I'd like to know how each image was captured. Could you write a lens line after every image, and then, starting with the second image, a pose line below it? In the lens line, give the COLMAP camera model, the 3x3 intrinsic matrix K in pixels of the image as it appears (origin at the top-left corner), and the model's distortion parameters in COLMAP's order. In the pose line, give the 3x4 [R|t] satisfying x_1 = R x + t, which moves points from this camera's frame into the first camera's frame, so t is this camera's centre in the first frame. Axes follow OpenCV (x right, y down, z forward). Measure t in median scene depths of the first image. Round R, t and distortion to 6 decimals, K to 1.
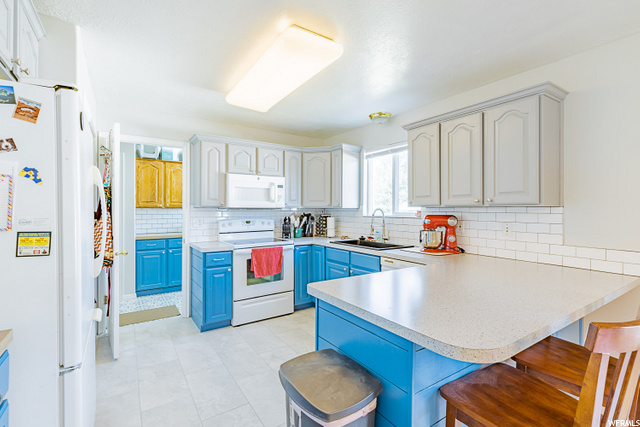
lens RADIAL K [[295.3, 0, 309.7], [0, 295.3, 209.9], [0, 0, 1]] dist [0.010430, -0.000771]
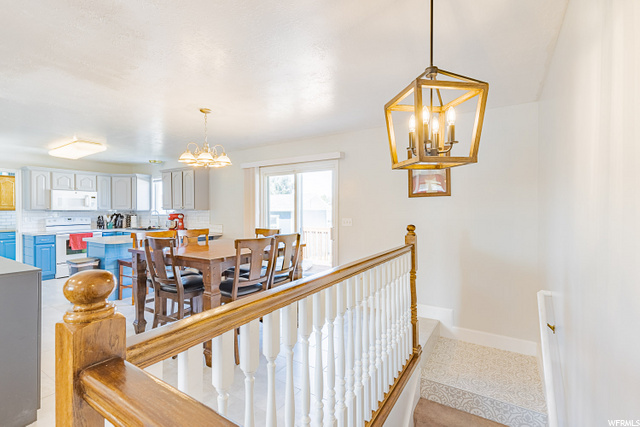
lens RADIAL K [[295.3, 0, 314.5], [0, 295.3, 212.5], [0, 0, 1]] dist [0.010430, -0.000771]
pose [[0.914989, -0.007348, 0.403412, 0.381860], [0.004824, 0.999962, 0.007270, -0.000725], [-0.403450, -0.004706, 0.914990, -1.083888]]
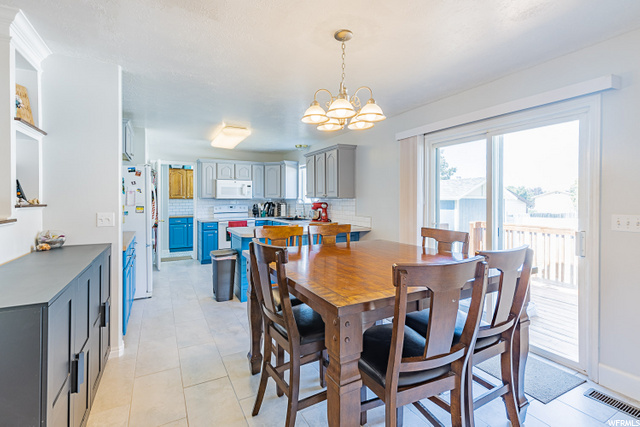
lens RADIAL K [[295.3, 0, 310.8], [0, 295.3, 200.6], [0, 0, 1]] dist [0.010430, -0.000771]
pose [[0.995765, -0.002798, -0.091888, 0.431677], [0.003028, 0.999993, 0.002367, 0.001364], [0.091880, -0.002635, 0.995767, -0.701326]]
